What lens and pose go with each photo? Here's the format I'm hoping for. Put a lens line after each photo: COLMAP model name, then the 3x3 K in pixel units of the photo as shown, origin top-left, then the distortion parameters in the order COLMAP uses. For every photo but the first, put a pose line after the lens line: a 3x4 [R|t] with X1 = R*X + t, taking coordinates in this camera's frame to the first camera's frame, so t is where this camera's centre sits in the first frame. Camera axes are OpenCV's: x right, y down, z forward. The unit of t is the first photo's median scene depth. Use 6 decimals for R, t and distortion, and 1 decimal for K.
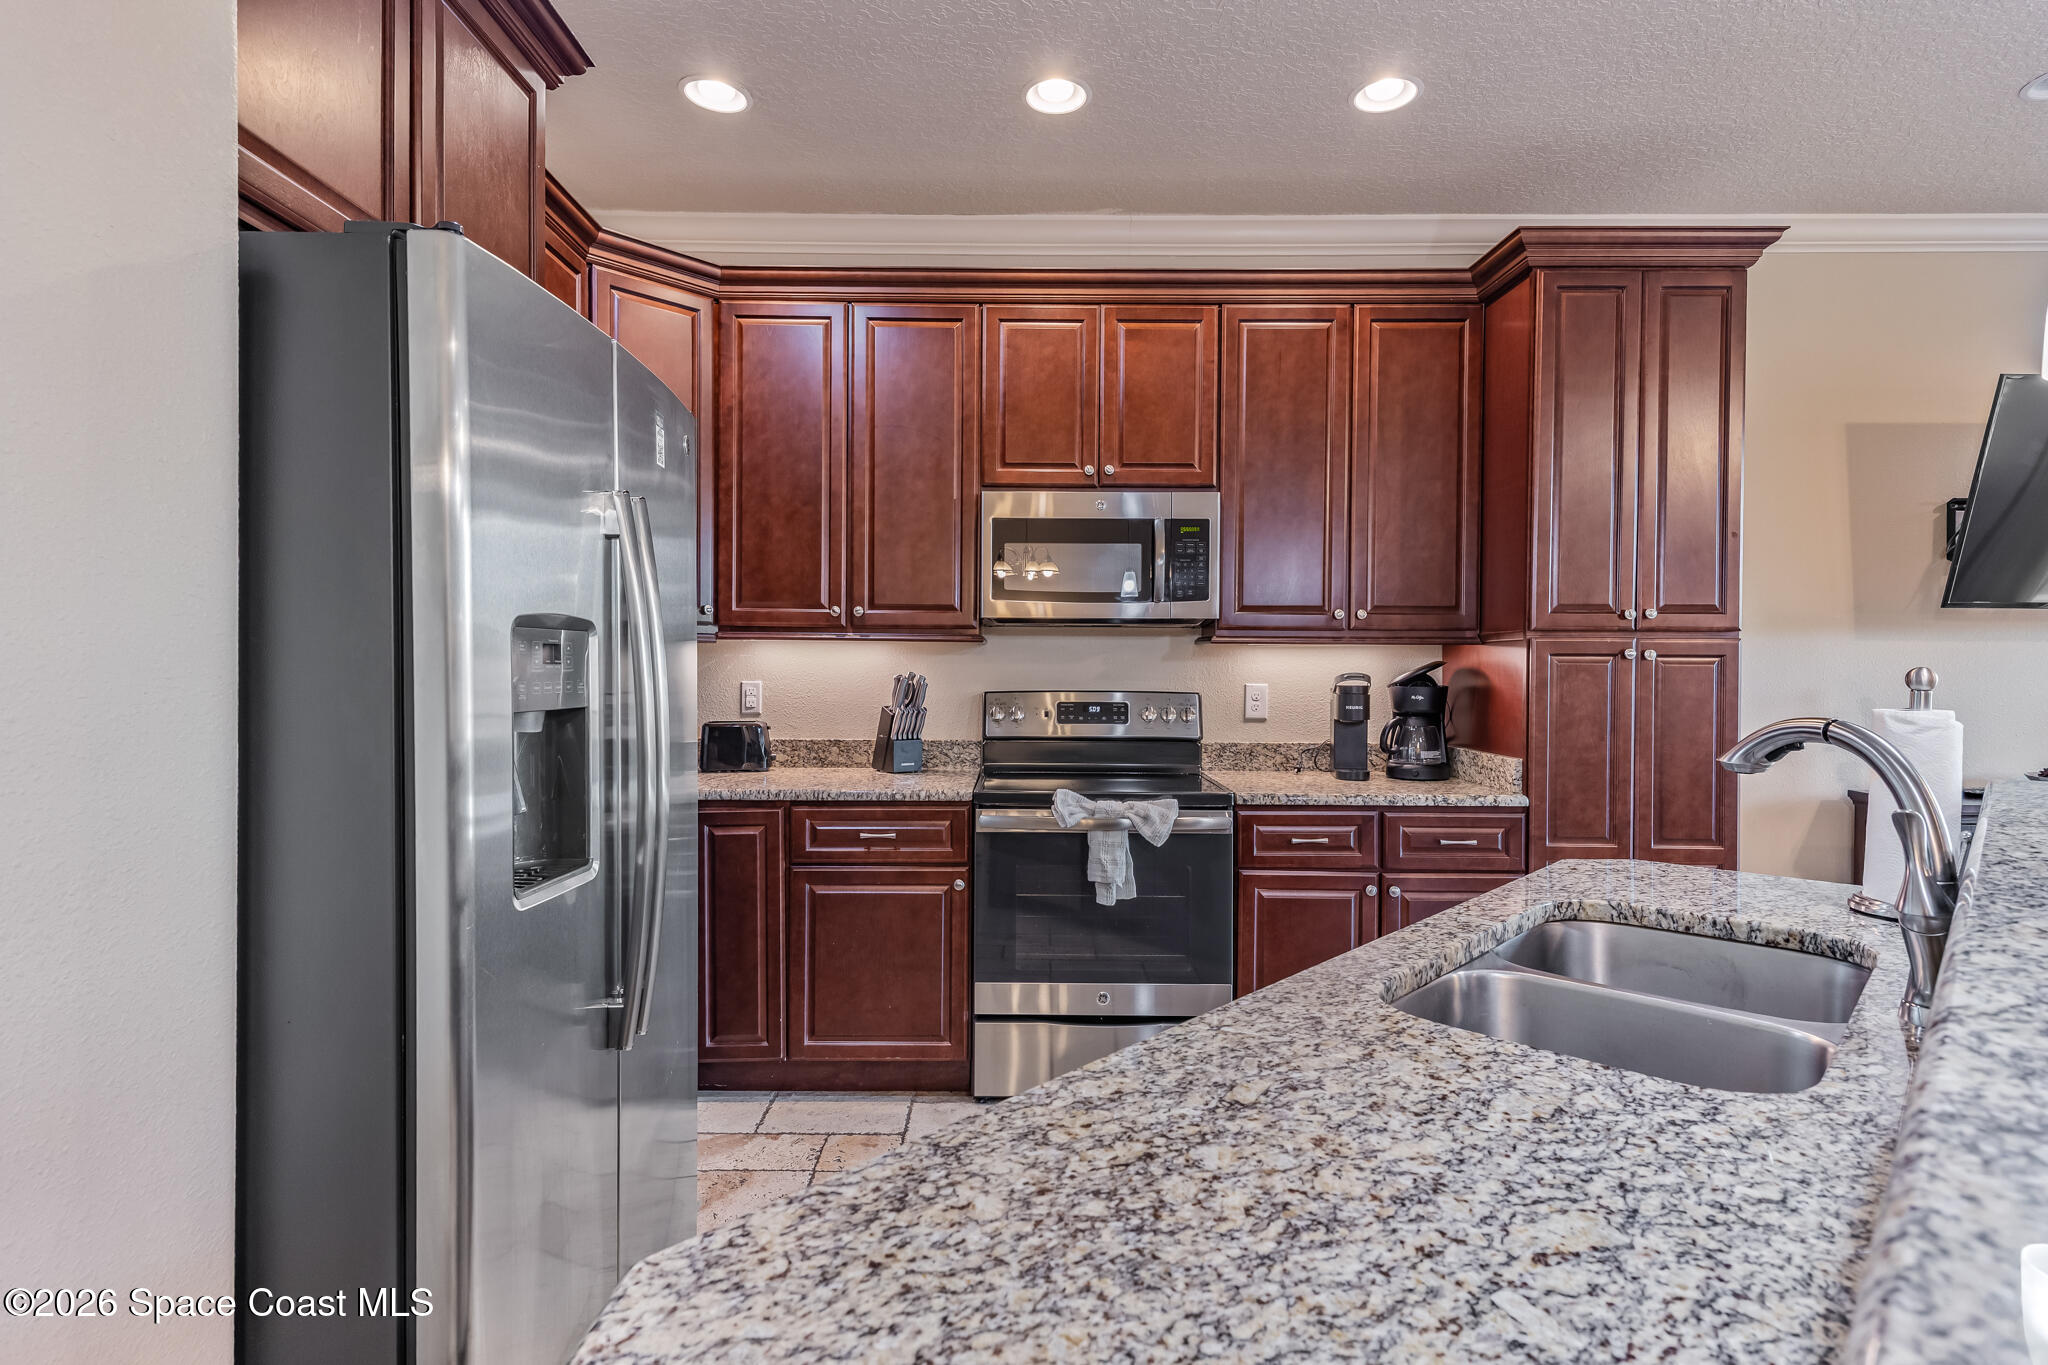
lens RADIAL K [[1039.7, 0, 1012.8], [0, 1039.7, 670.5], [0, 0, 1]] dist [0.023742, -0.008642]
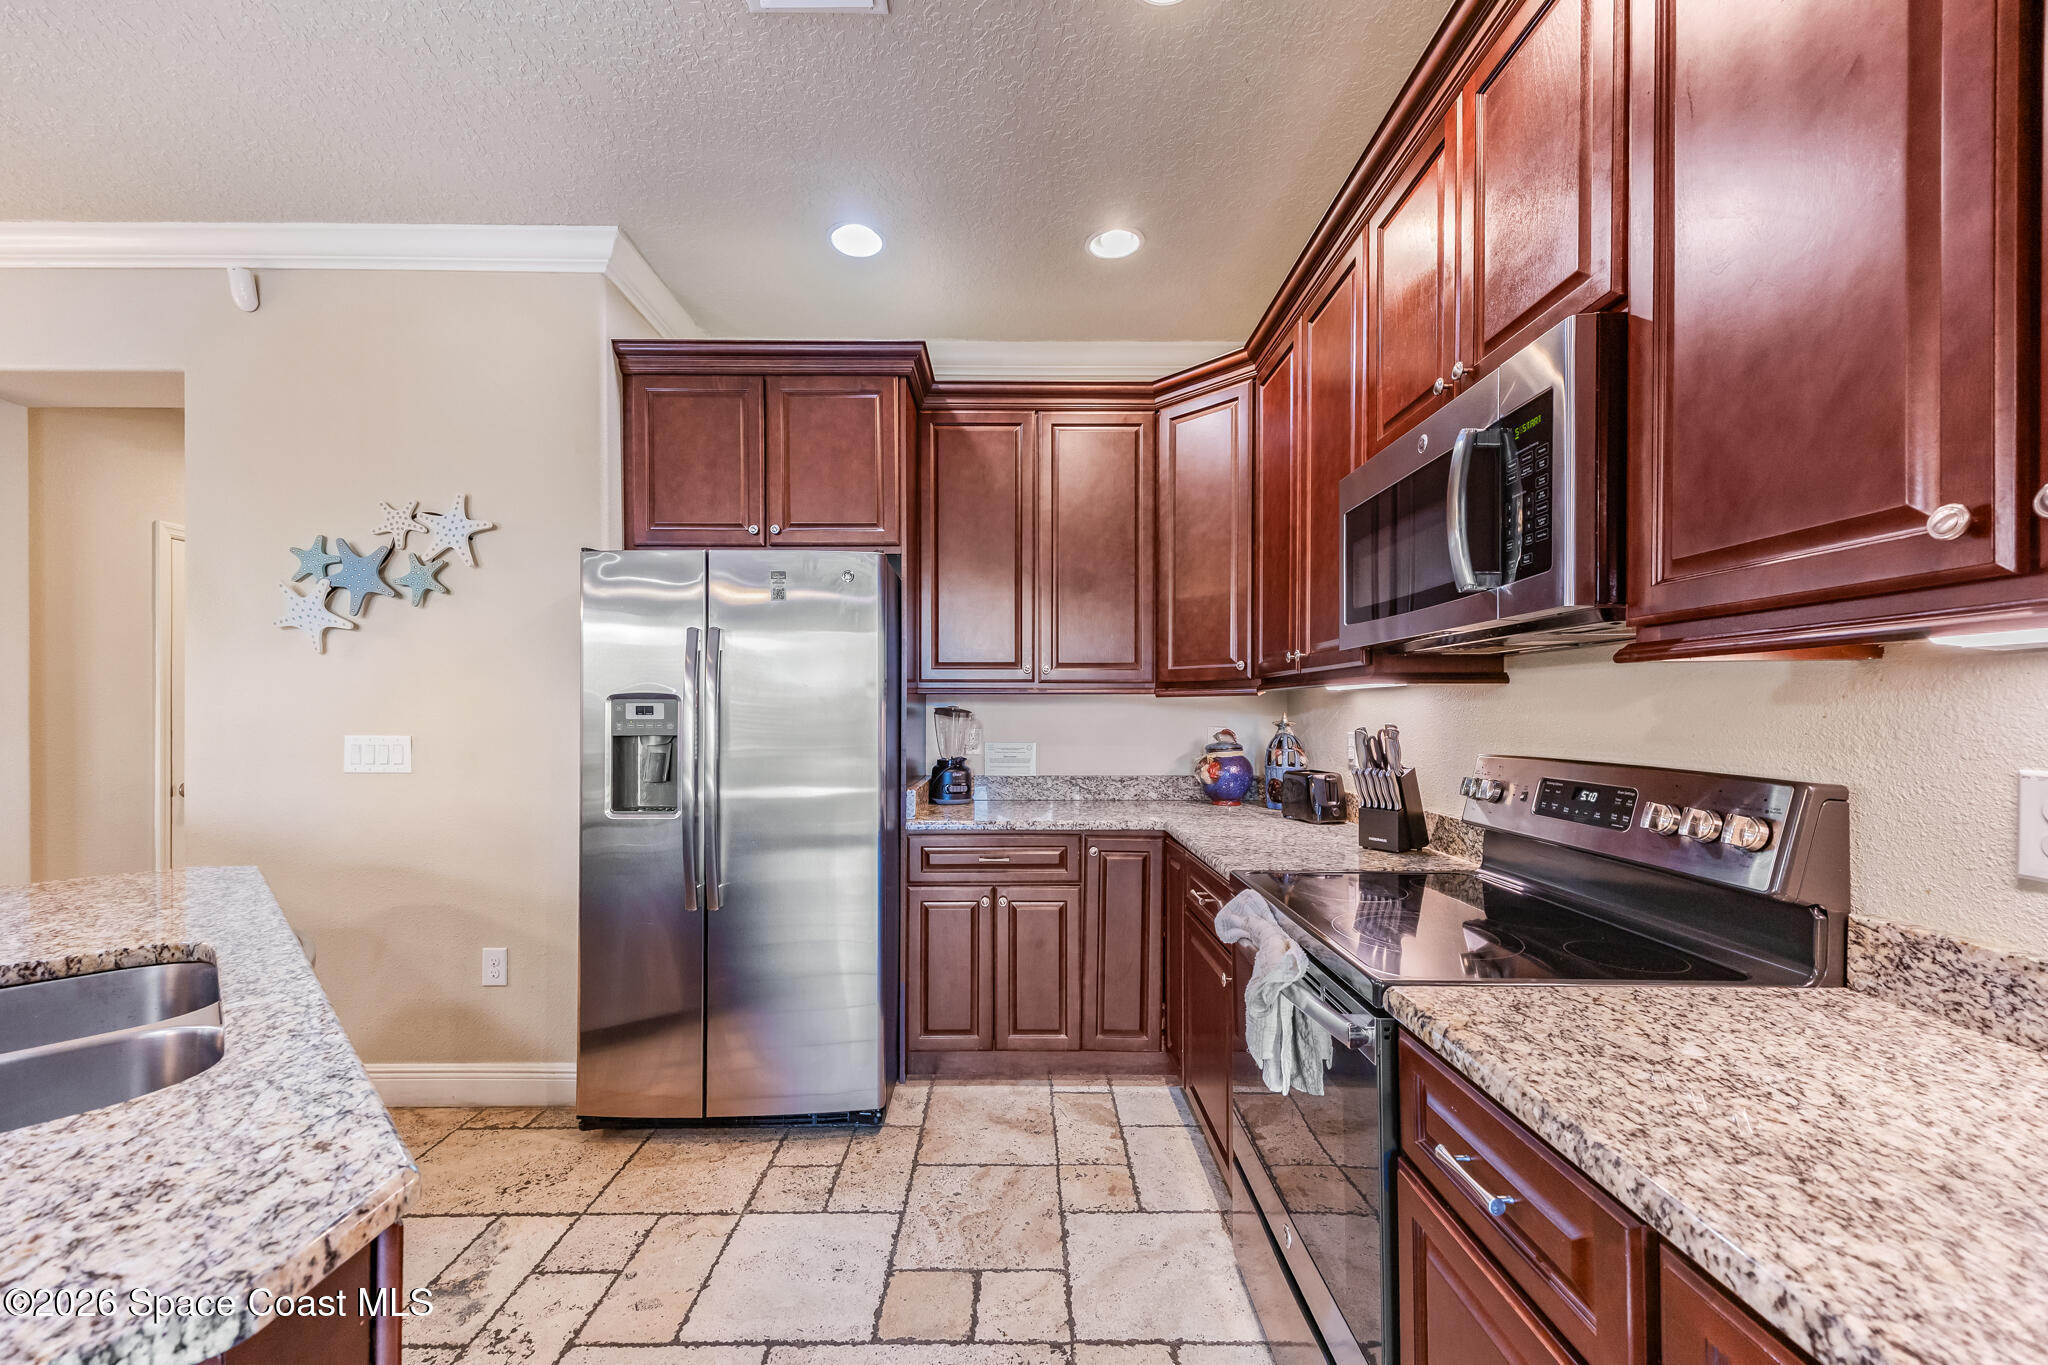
lens RADIAL K [[771.7, 0, 1023.3], [0, 771.7, 715.3], [0, 0, 1]] dist [0.015031, -0.003593]
pose [[0.004483, -0.001960, -0.999988, 0.563146], [-0.000043, 0.999998, -0.001960, -0.004709], [0.999990, 0.000052, 0.004482, 0.832424]]
